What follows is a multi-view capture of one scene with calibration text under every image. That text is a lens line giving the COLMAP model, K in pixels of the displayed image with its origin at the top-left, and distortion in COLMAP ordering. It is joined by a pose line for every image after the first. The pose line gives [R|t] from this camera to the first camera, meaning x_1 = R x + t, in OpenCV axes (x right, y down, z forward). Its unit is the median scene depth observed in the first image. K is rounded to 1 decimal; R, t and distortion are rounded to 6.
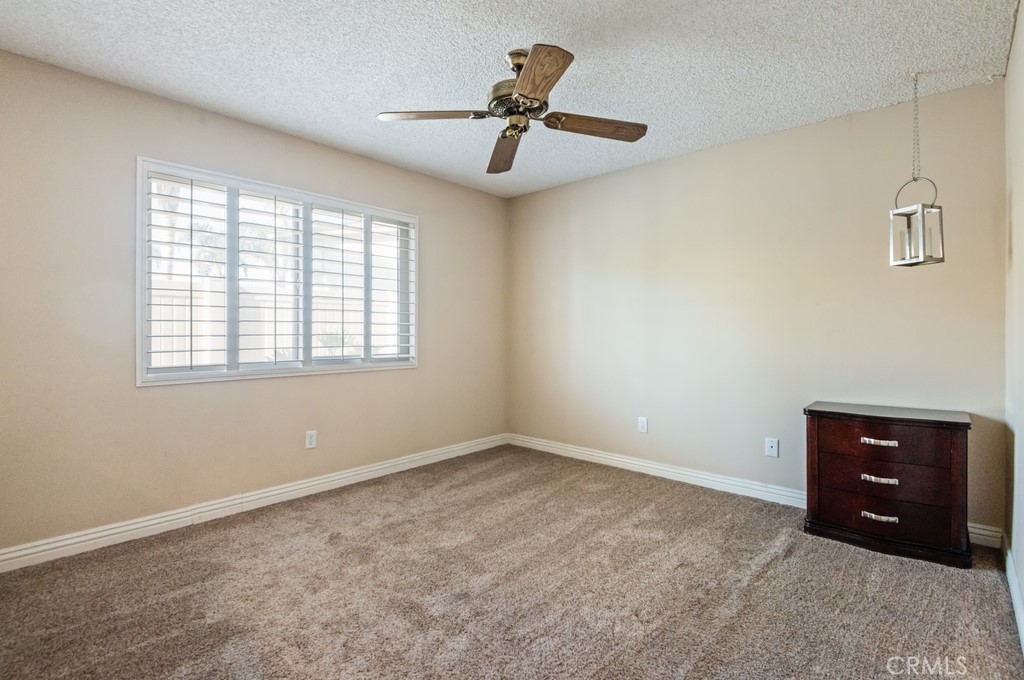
lens RADIAL K [[493.7, 0, 510.0], [0, 493.7, 343.5], [0, 0, 1]] dist [0.000743, -0.013022]
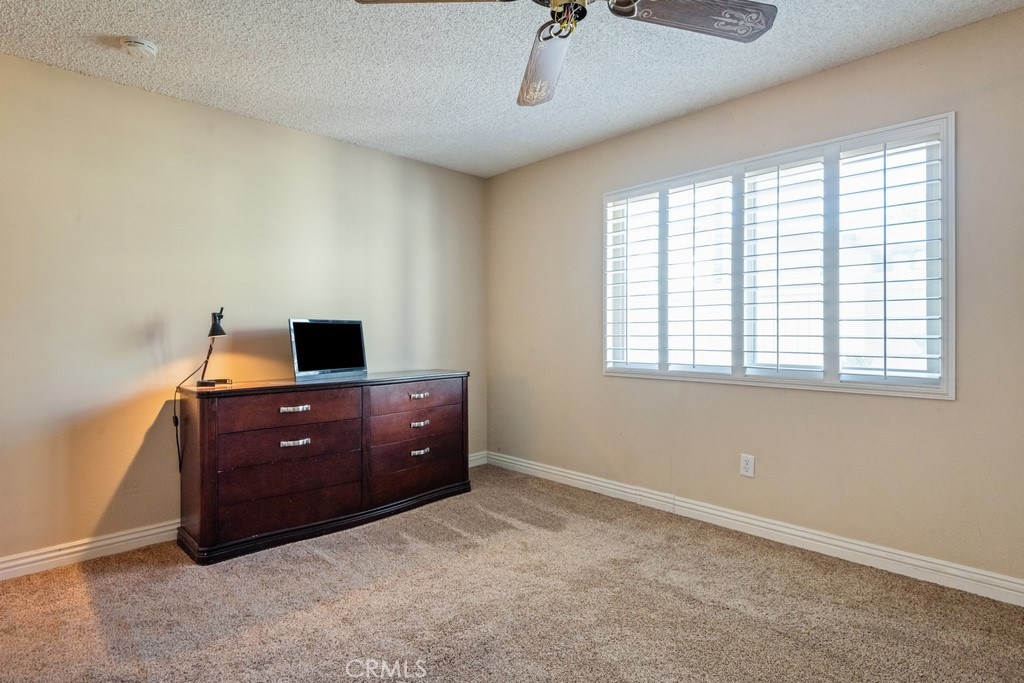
lens RADIAL K [[530.4, 0, 512.0], [0, 530.4, 341.5], [0, 0, 1]] dist [0.004342, -0.000397]
pose [[-0.079522, 0.020729, -0.996618, 0.554789], [-0.023337, 0.999471, 0.022650, -0.021286], [0.996560, 0.025059, -0.078997, 0.769791]]
